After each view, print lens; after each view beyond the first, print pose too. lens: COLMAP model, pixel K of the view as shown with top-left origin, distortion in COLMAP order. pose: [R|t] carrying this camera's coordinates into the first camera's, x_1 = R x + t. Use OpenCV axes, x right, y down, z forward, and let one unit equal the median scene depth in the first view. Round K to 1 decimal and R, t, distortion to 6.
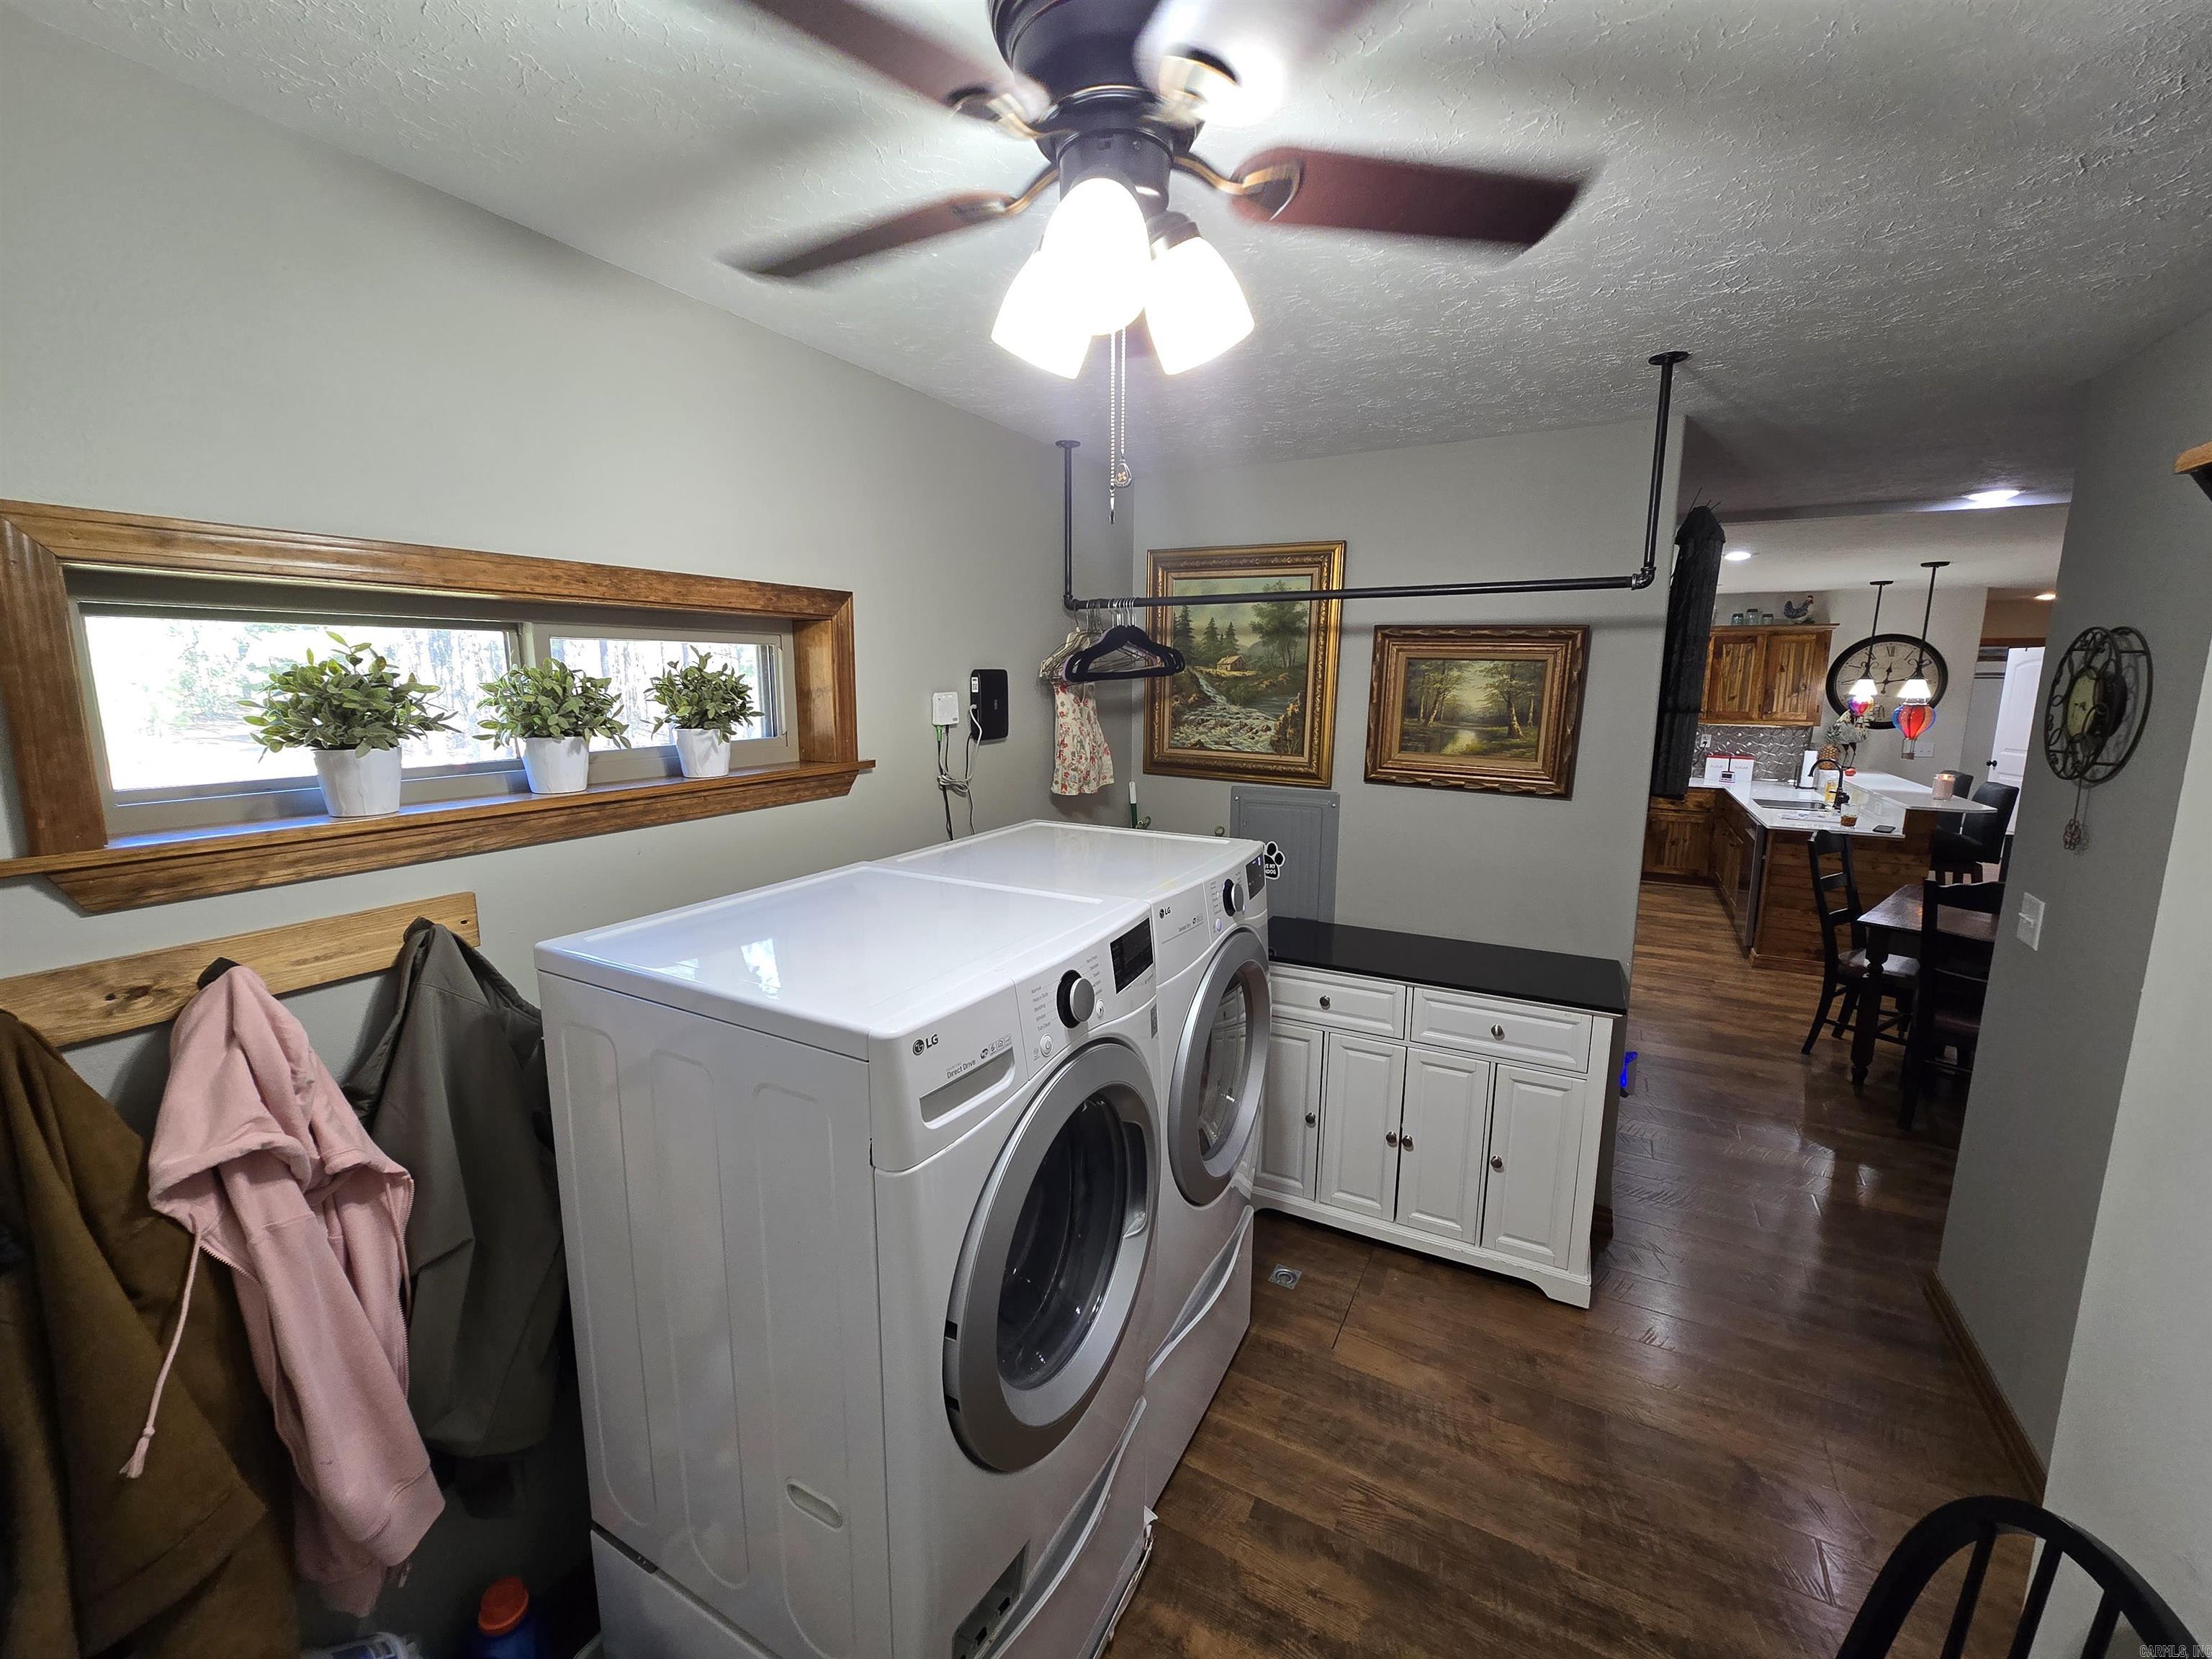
lens RADIAL K [[907.0, 0, 1094.4], [0, 907.0, 820.1], [0, 0, 1]] dist [-0.003000, 0.000237]
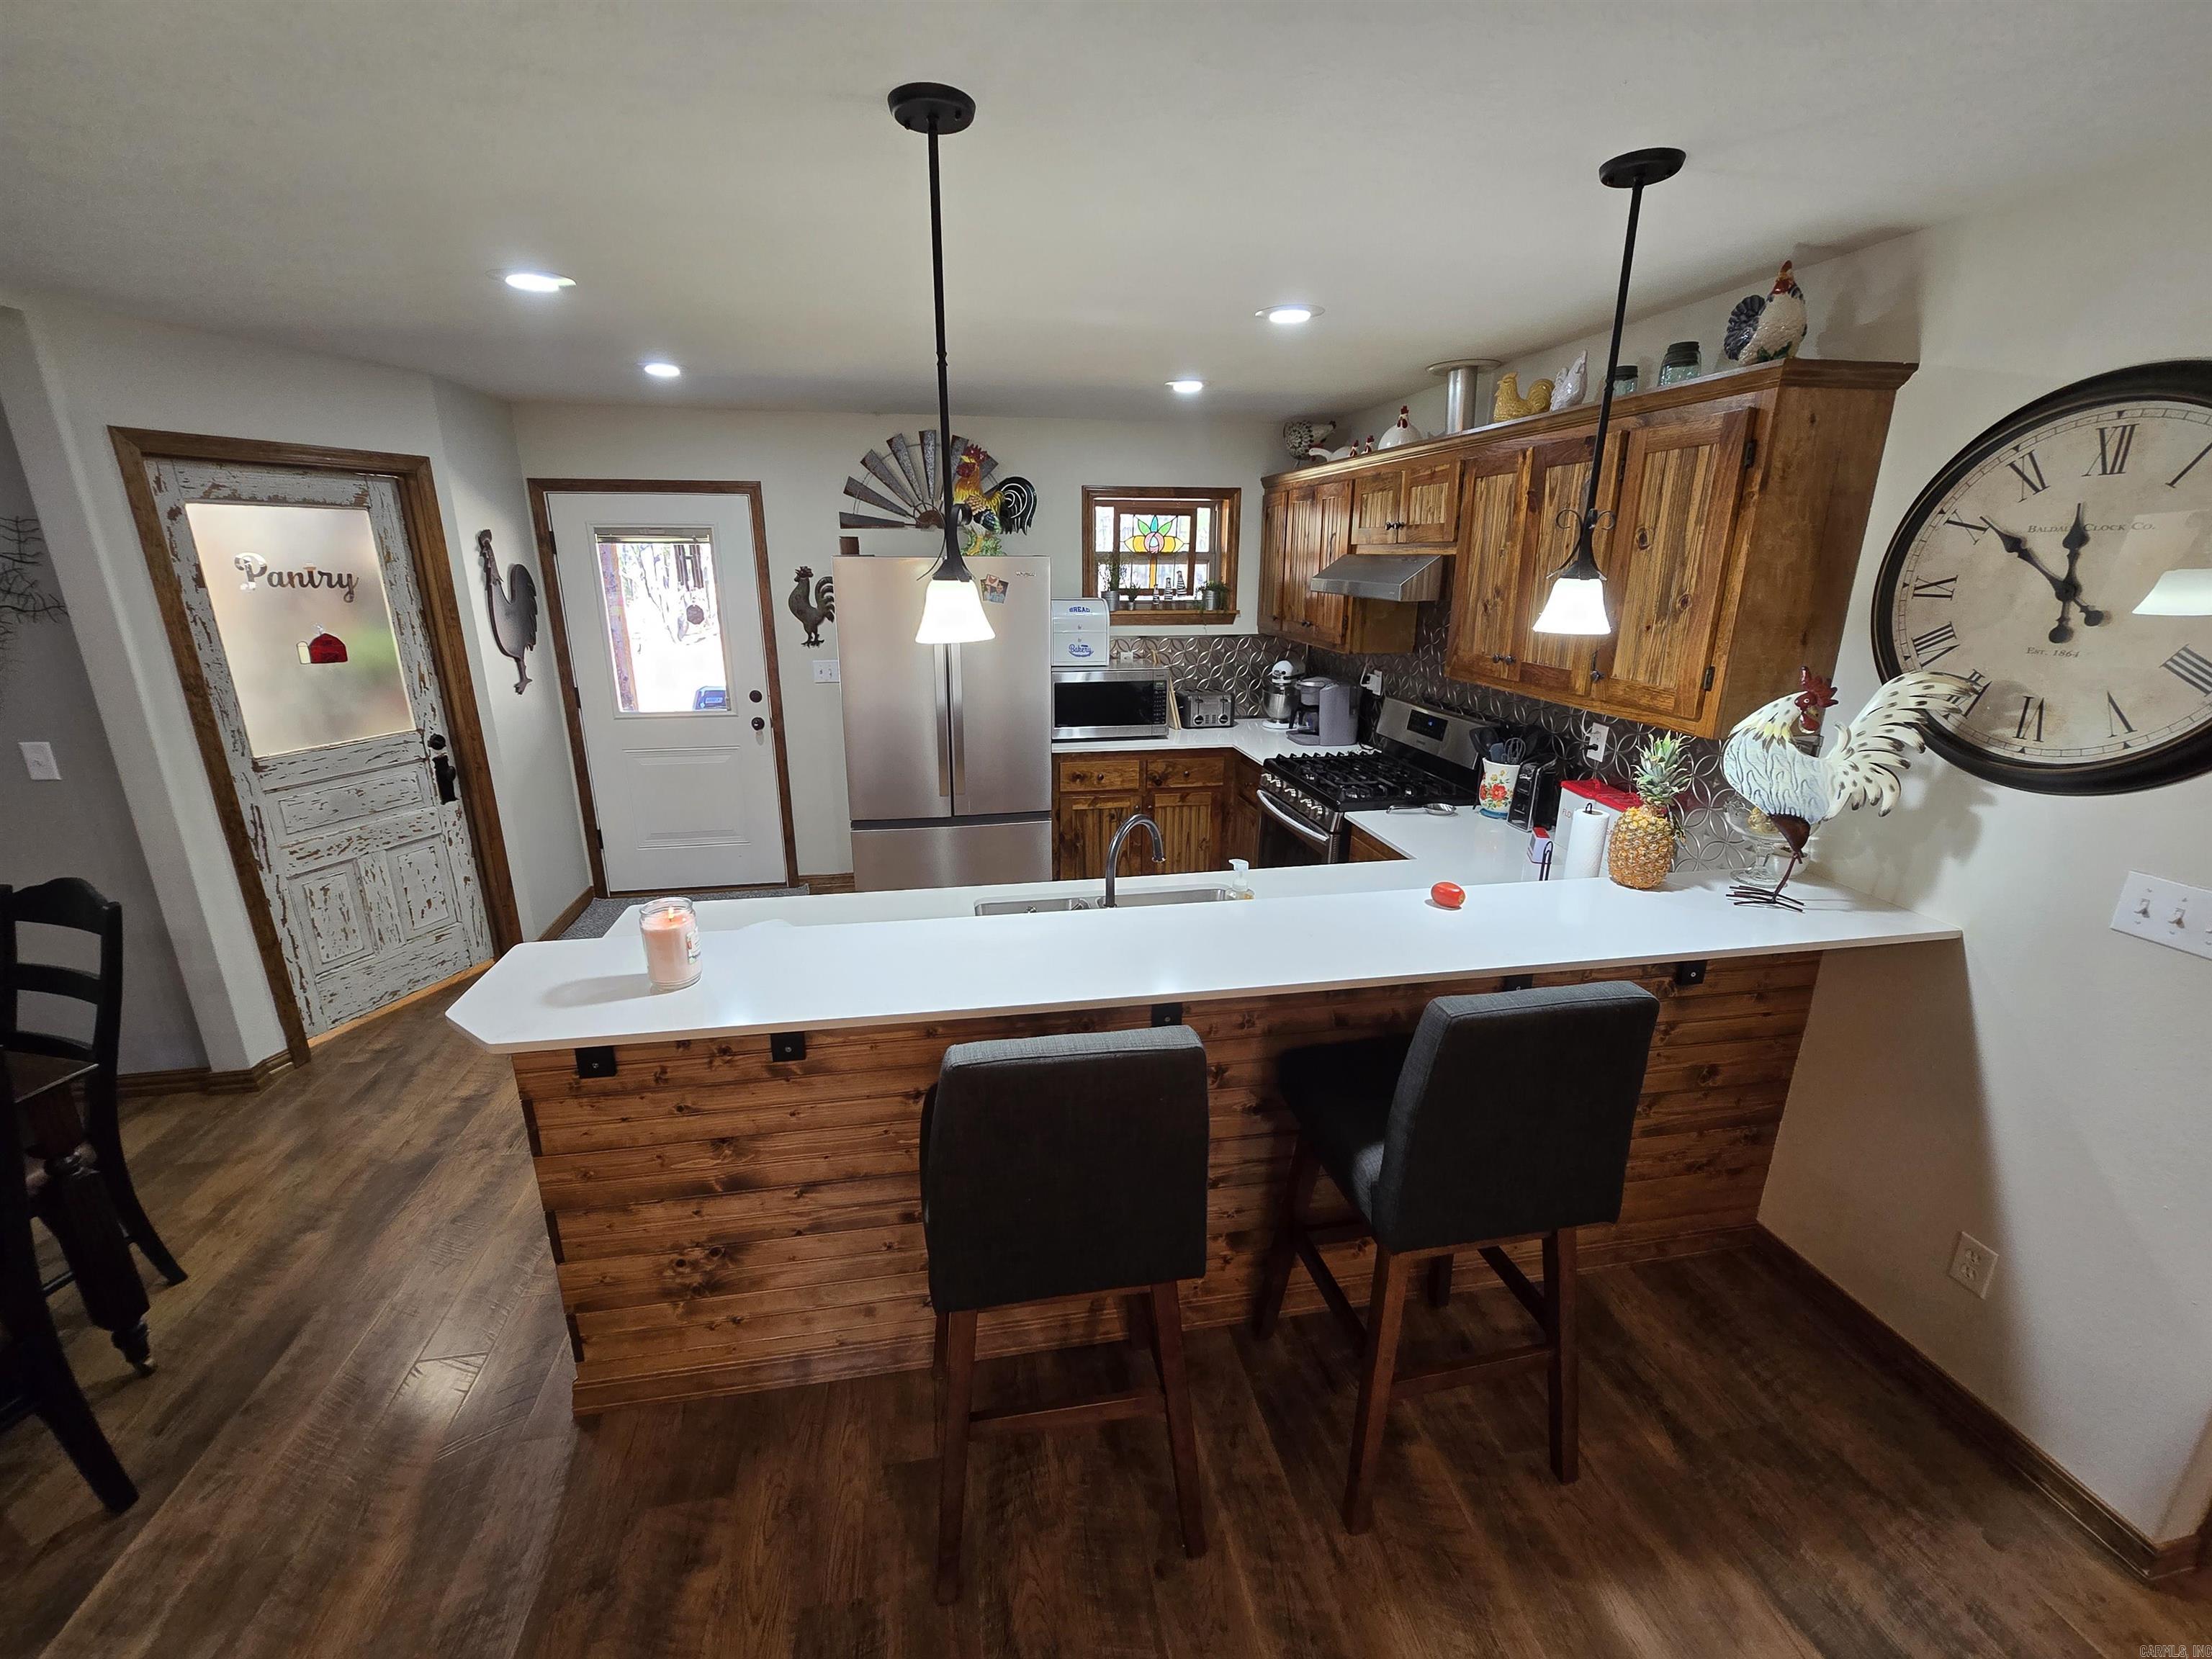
lens RADIAL K [[912.0, 0, 1090.9], [0, 912.0, 821.2], [0, 0, 1]] dist [-0.002428, 0.000092]
pose [[0.624482, 0.215734, -0.750653, 0.890443], [-0.121250, 0.976222, 0.179691, -0.105037], [0.771570, -0.021197, 0.635791, 0.649339]]
